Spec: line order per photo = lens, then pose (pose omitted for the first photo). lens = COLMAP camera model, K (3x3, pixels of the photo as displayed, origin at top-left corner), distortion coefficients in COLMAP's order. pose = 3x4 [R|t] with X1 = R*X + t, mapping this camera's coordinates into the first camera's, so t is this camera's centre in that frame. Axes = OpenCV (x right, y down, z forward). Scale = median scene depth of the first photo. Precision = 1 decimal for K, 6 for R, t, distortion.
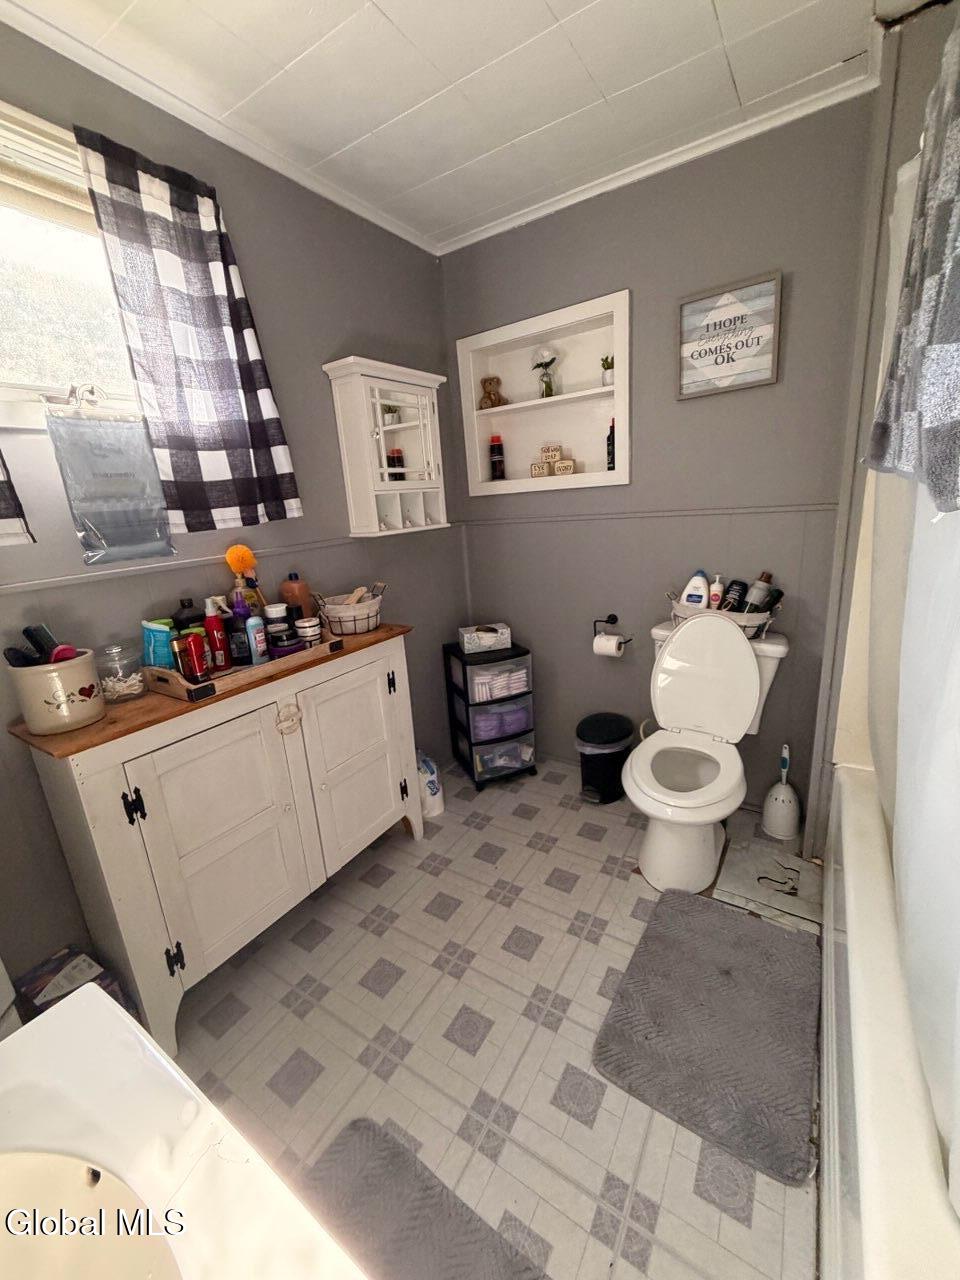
lens RADIAL K [[509.8, 0, 480.3], [0, 509.8, 637.2], [0, 0, 1]] dist [-0.006125, 0.001257]
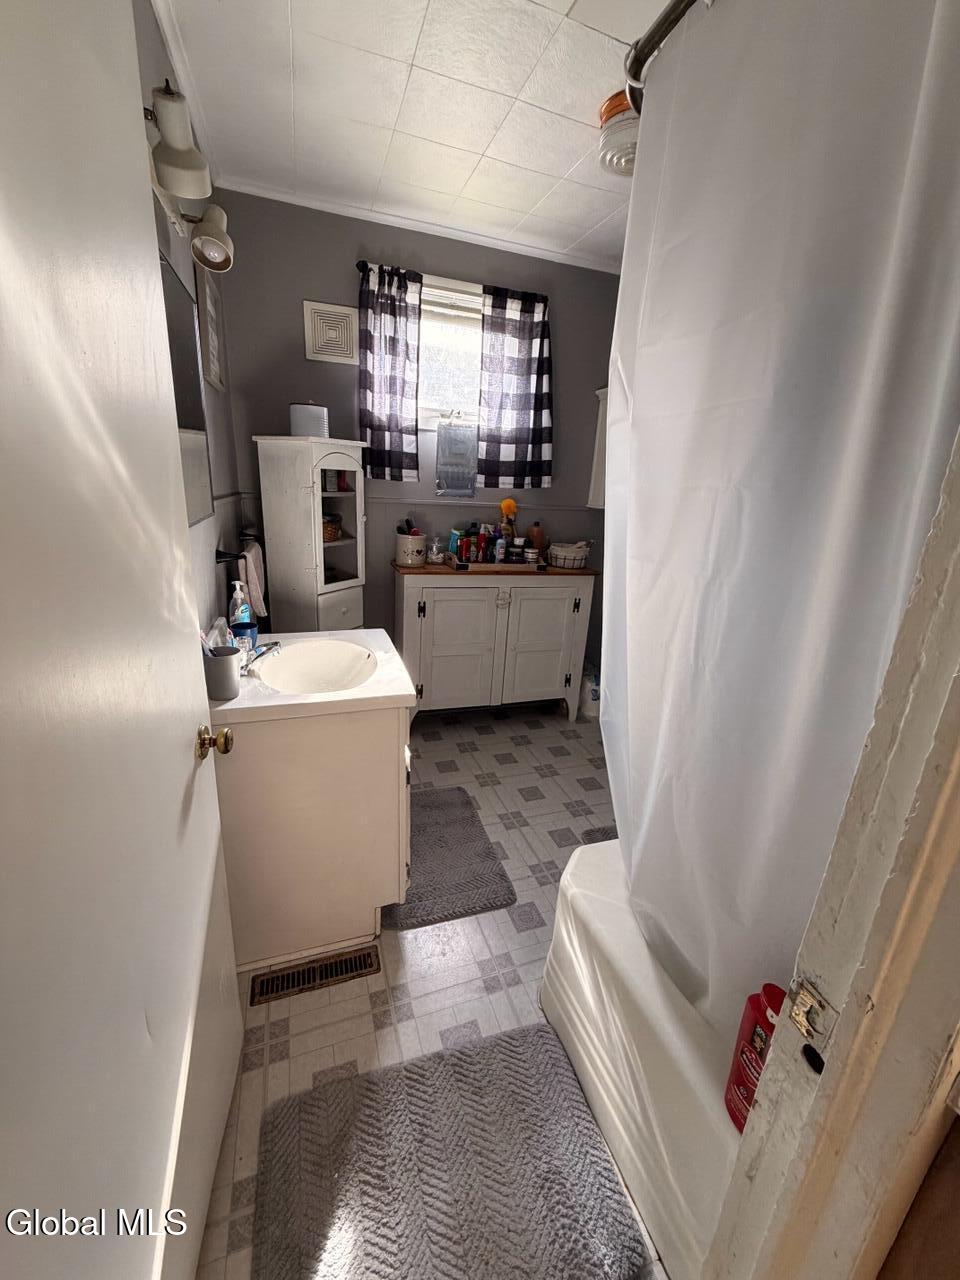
lens RADIAL K [[509.8, 0, 483.2], [0, 509.8, 637.6], [0, 0, 1]] dist [-0.006125, 0.001257]
pose [[0.782597, 0.287111, -0.552367, 0.608560], [-0.268213, 0.956225, 0.117025, 0.102179], [0.561786, 0.056568, 0.825346, -0.509251]]
